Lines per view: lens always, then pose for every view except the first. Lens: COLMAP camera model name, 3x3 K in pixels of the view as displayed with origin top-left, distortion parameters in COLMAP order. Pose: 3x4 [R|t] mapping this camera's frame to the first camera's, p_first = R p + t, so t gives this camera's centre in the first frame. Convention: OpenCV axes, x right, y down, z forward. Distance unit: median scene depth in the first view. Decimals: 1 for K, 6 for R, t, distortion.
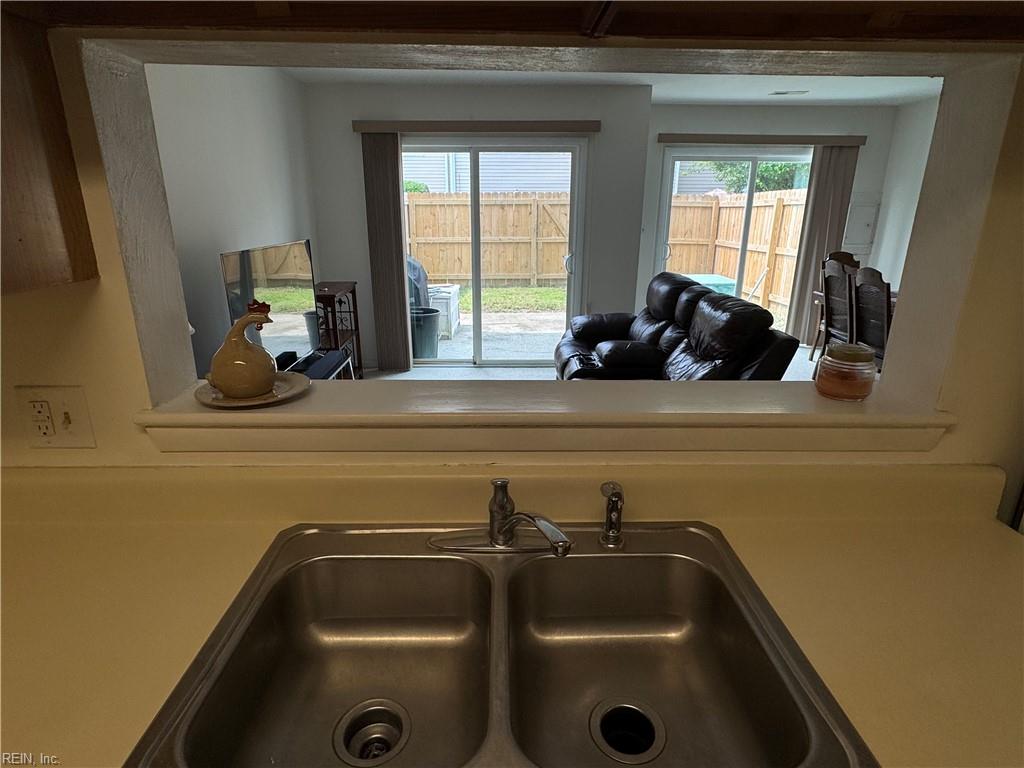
lens RADIAL K [[557.8, 0, 508.4], [0, 557.8, 383.9], [0, 0, 1]] dist [-0.002576, 0.001130]
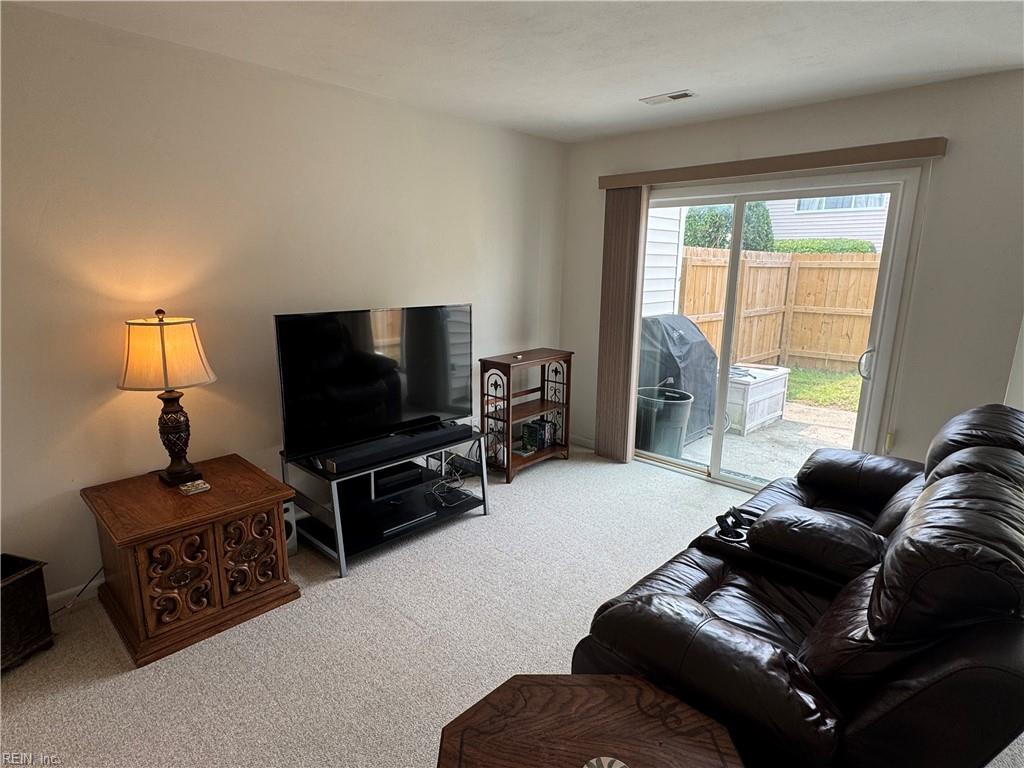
lens RADIAL K [[557.8, 0, 512.3], [0, 557.8, 386.6], [0, 0, 1]] dist [-0.002576, 0.001130]
pose [[0.715606, 0.161044, -0.679686, 0.270390], [-0.224256, 0.974516, -0.005206, -0.100744], [0.661527, 0.156149, 0.733485, 0.284287]]
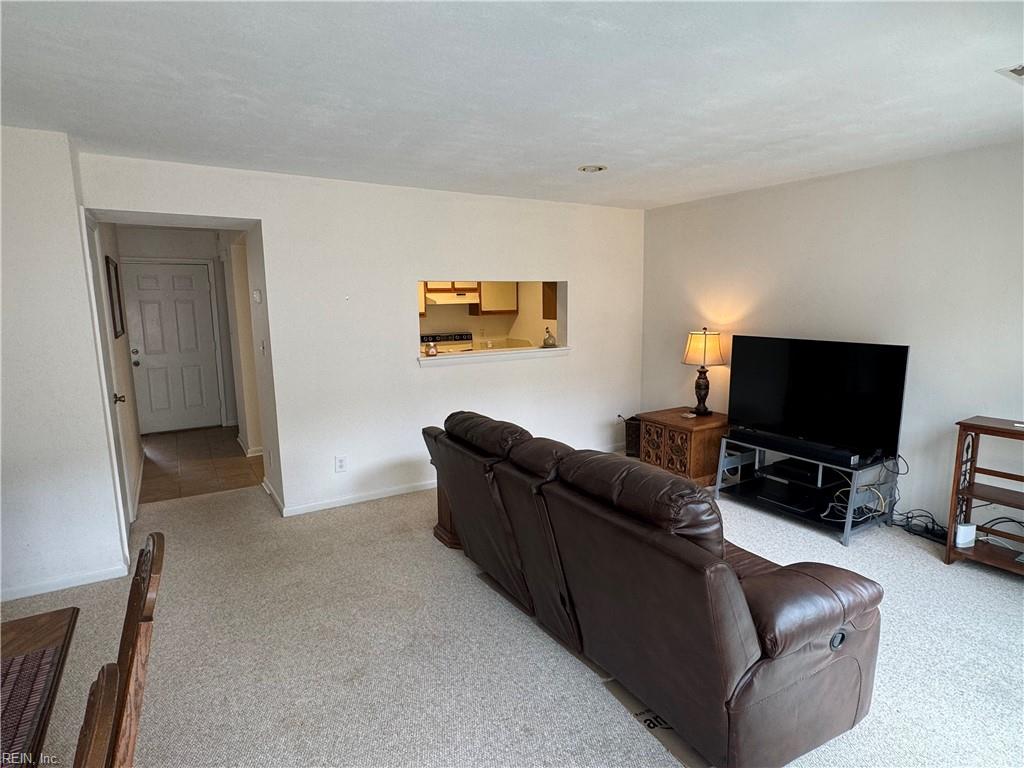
lens RADIAL K [[557.8, 0, 508.3], [0, 557.8, 379.2], [0, 0, 1]] dist [-0.002576, 0.001130]
pose [[-0.860564, 0.085671, -0.502086, 0.517810], [-0.143396, 0.905130, 0.400221, -0.365000], [0.488740, 0.416413, -0.766638, 1.060062]]
